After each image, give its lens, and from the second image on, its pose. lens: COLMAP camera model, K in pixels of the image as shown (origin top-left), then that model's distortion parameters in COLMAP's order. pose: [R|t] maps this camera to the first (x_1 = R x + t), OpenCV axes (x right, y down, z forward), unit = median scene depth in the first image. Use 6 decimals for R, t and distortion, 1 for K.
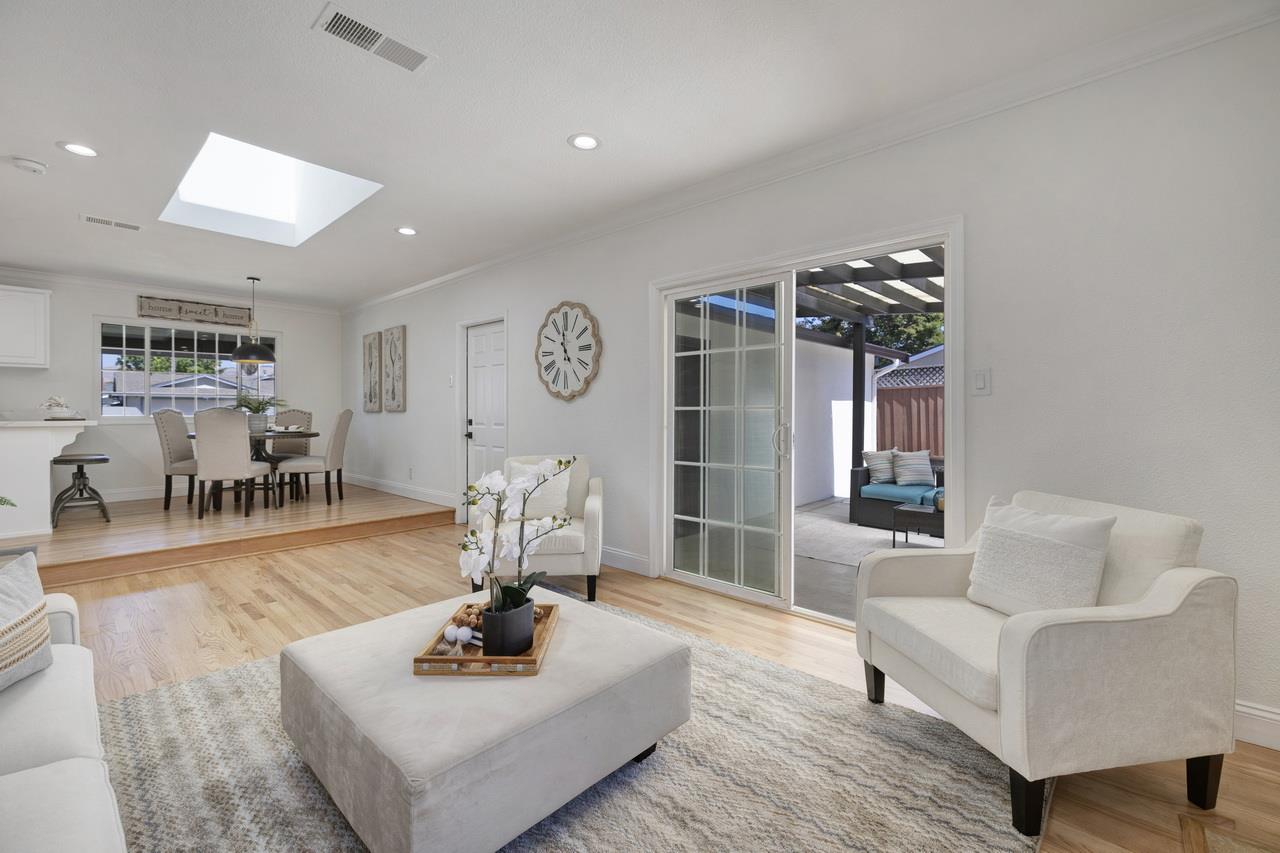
lens RADIAL K [[539.6, 0, 643.6], [0, 539.6, 422.0], [0, 0, 1]] dist [-0.001961, -0.000161]
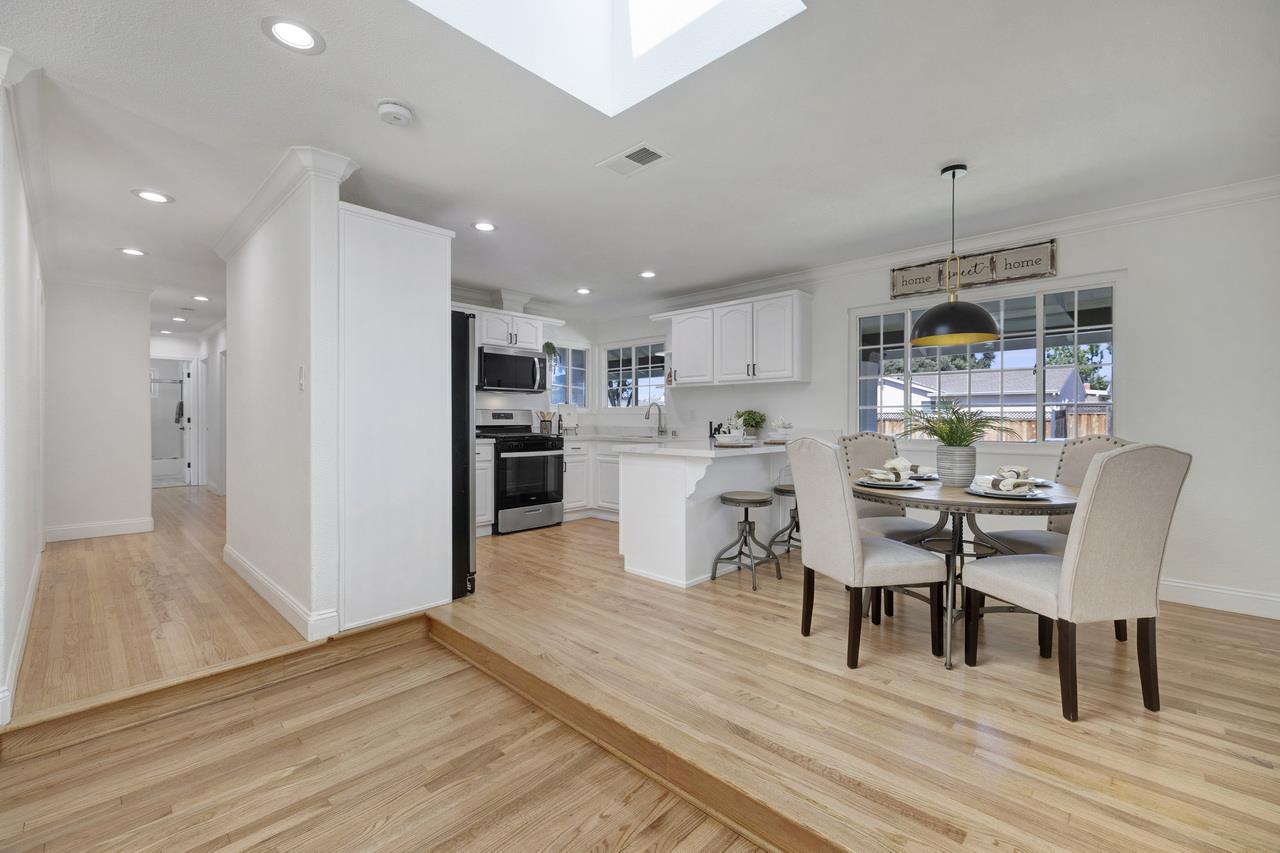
lens RADIAL K [[567.6, 0, 635.5], [0, 567.6, 423.0], [0, 0, 1]] dist [-0.007792, 0.000027]
pose [[-0.026158, -0.000800, -0.999658, -0.196285], [-0.014618, 0.999893, -0.000418, -0.030723], [0.999551, 0.014602, -0.026167, 0.692097]]
